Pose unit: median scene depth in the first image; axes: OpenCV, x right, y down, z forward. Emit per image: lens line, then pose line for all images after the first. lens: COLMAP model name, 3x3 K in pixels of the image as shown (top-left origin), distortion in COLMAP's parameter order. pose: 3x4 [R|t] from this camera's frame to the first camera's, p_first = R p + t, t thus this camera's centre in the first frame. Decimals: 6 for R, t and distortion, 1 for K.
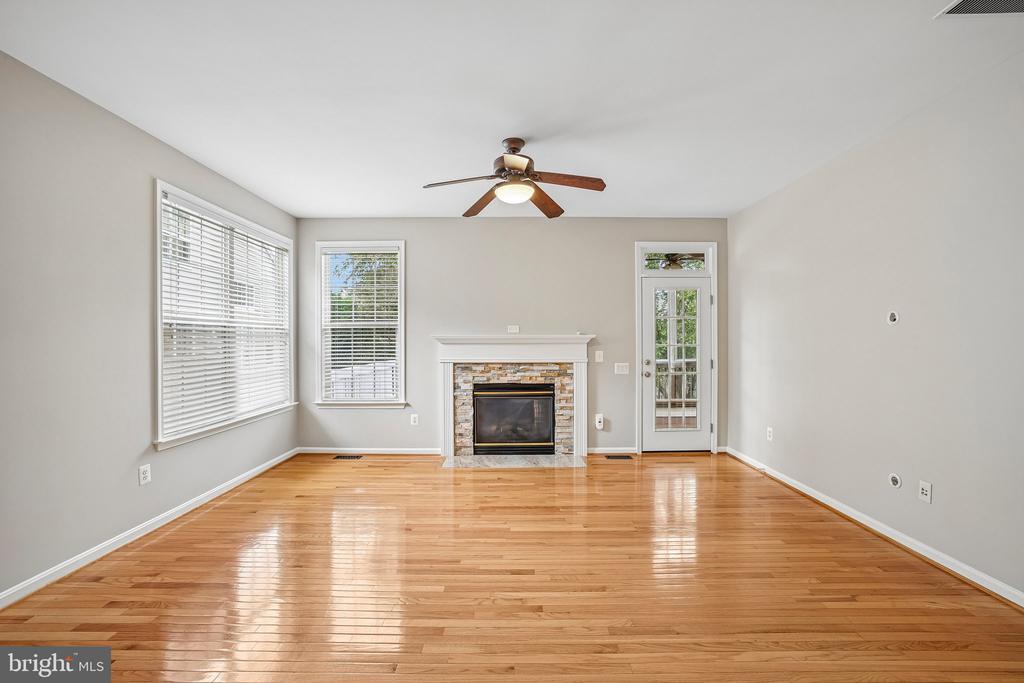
lens RADIAL K [[438.9, 0, 511.6], [0, 438.9, 344.8], [0, 0, 1]] dist [-0.045511, 0.015107]
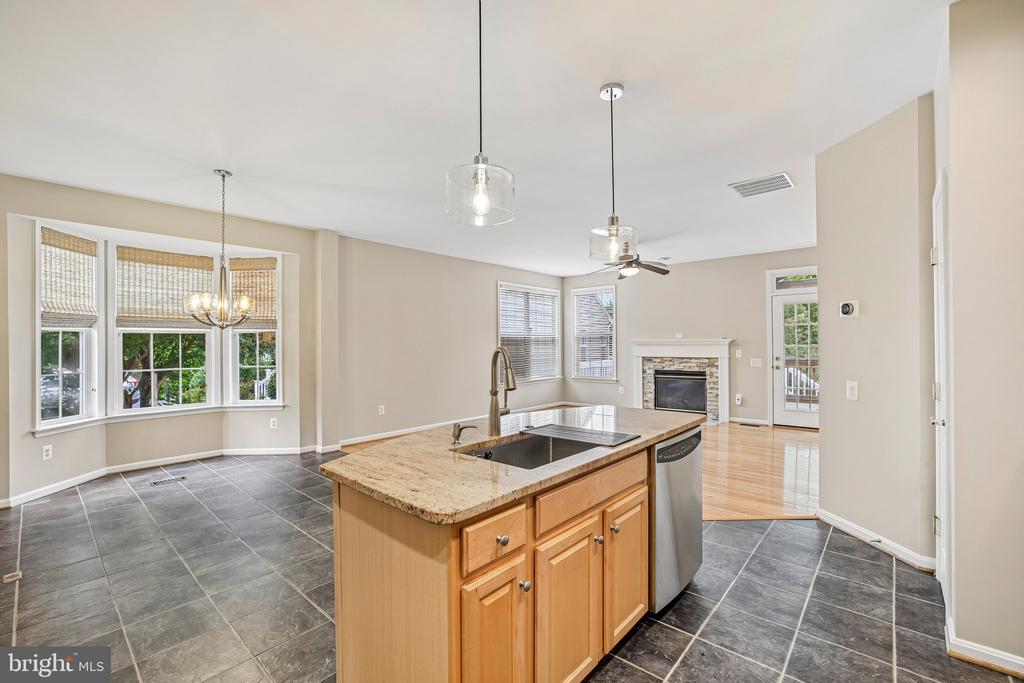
lens RADIAL K [[438.9, 0, 515.2], [0, 438.9, 344.1], [0, 0, 1]] dist [-0.045511, 0.015107]
pose [[0.755167, -0.002969, -0.655526, 0.580886], [-0.000400, 0.999987, -0.004990, 0.002547], [0.655532, 0.004031, 0.755156, -0.548100]]
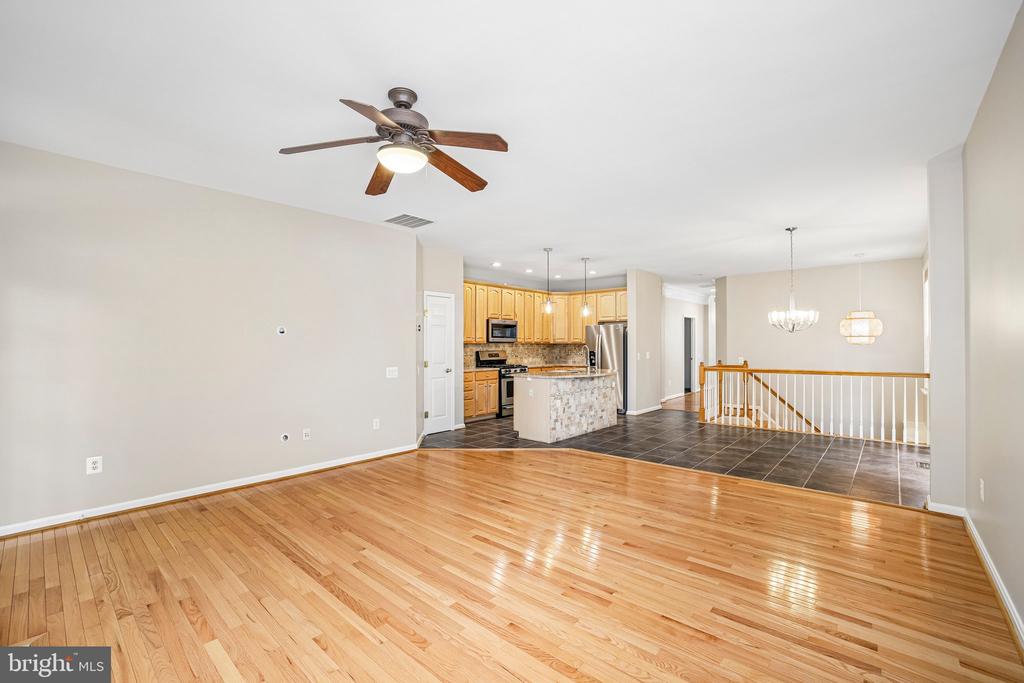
lens RADIAL K [[438.9, 0, 511.6], [0, 438.9, 346.4], [0, 0, 1]] dist [-0.045511, 0.015107]
pose [[-0.750218, 0.002520, 0.661185, -0.414086], [0.010461, 0.999913, 0.008059, -0.007602], [-0.661107, 0.012963, -0.750179, 0.912813]]
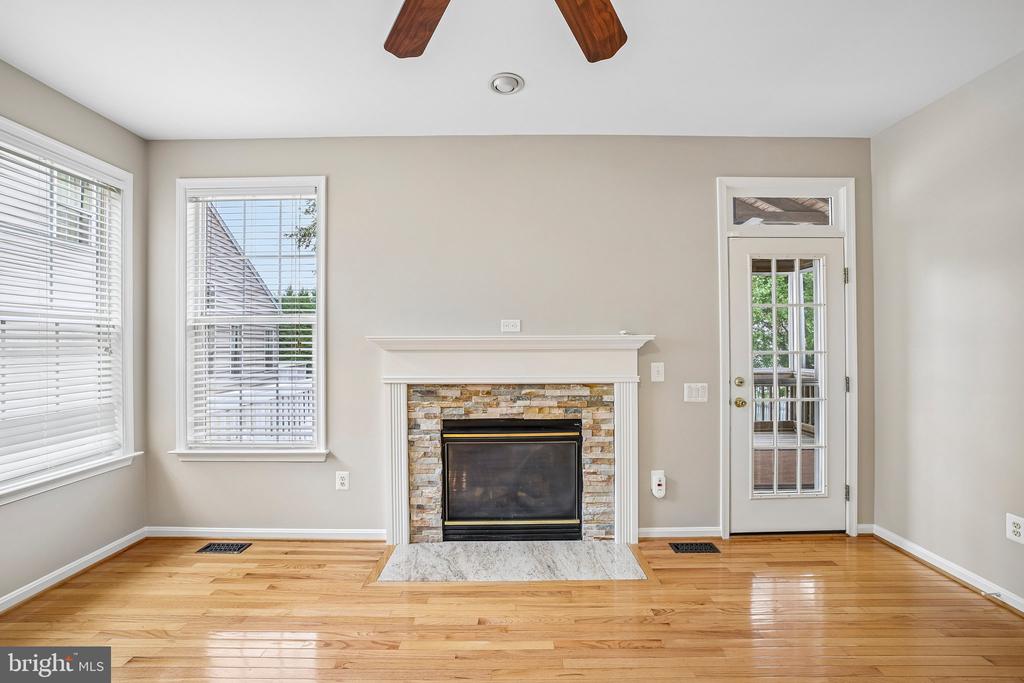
lens RADIAL K [[438.9, 0, 509.7], [0, 438.9, 345.6], [0, 0, 1]] dist [-0.045511, 0.015107]
pose [[0.999994, -0.002700, -0.002010, 0.004107], [0.002680, 0.999948, -0.009871, -0.003567], [0.002036, 0.009866, 0.999949, 0.419818]]
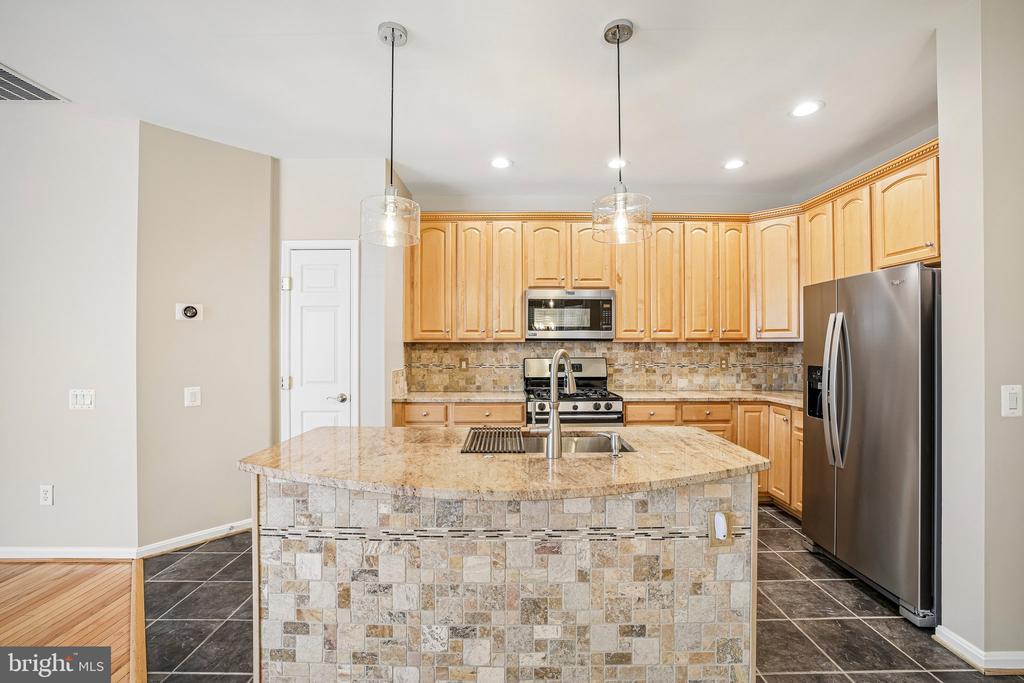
lens RADIAL K [[438.9, 0, 513.0], [0, 438.9, 343.5], [0, 0, 1]] dist [-0.045511, 0.015107]
pose [[-0.004281, 0.006660, 0.999969, -0.031279], [0.009777, 0.999930, -0.006617, 0.000341], [-0.999943, 0.009748, -0.004346, -0.223219]]
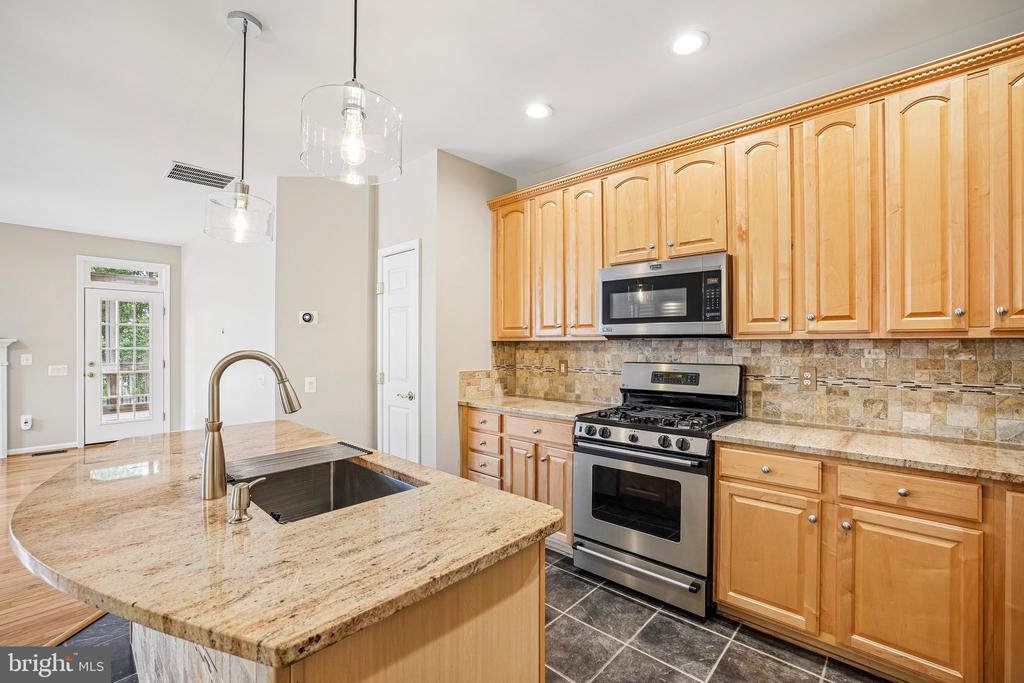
lens RADIAL K [[438.9, 0, 513.8], [0, 438.9, 341.5], [0, 0, 1]] dist [-0.045511, 0.015107]
pose [[0.673846, 0.009038, 0.738816, 0.236452], [0.003329, 0.999878, -0.015268, 0.002860], [-0.738864, 0.012748, 0.673734, -0.537323]]
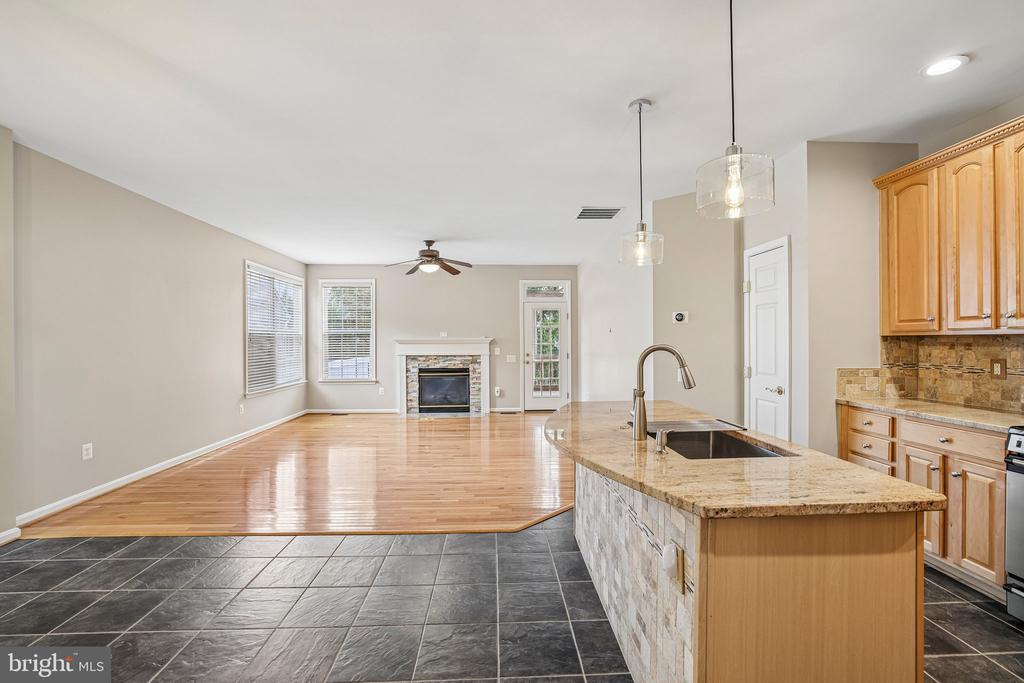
lens RADIAL K [[438.9, 0, 511.9], [0, 438.9, 343.4], [0, 0, 1]] dist [-0.045511, 0.015107]
pose [[0.998694, -0.001212, 0.051070, 0.172710], [0.001410, 0.999992, -0.003855, 0.003842], [-0.051065, 0.003922, 0.998688, -0.621411]]
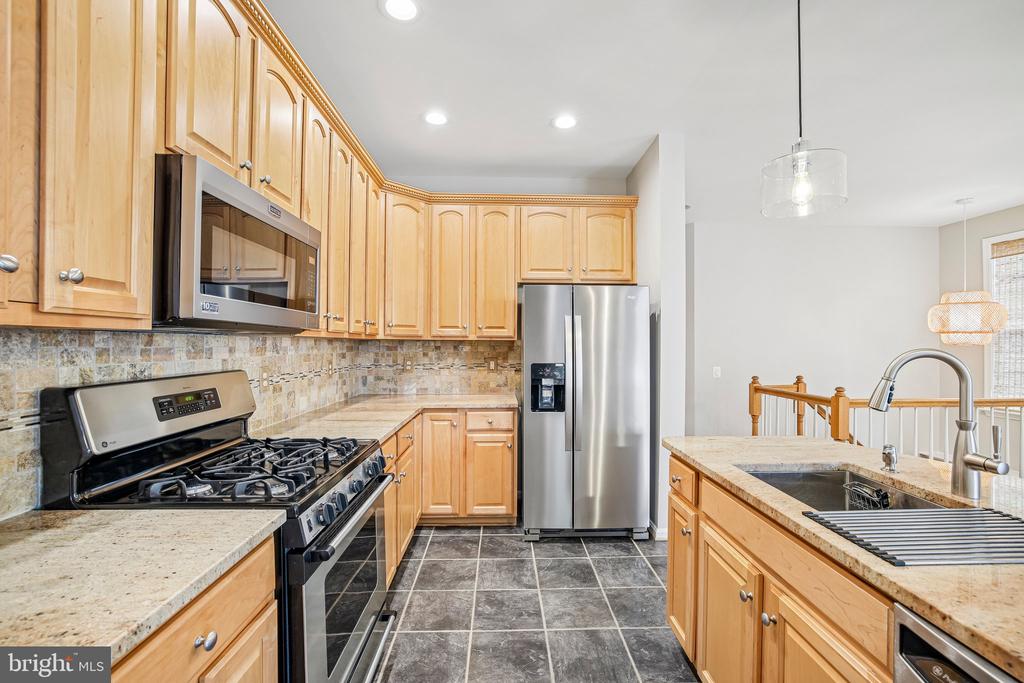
lens RADIAL K [[438.9, 0, 512.6], [0, 438.9, 342.7], [0, 0, 1]] dist [-0.045511, 0.015107]
pose [[-0.999574, 0.000874, -0.029183, 0.557508], [0.000710, 0.999984, 0.005623, -0.001785], [0.029188, 0.005600, -0.999558, -0.026612]]
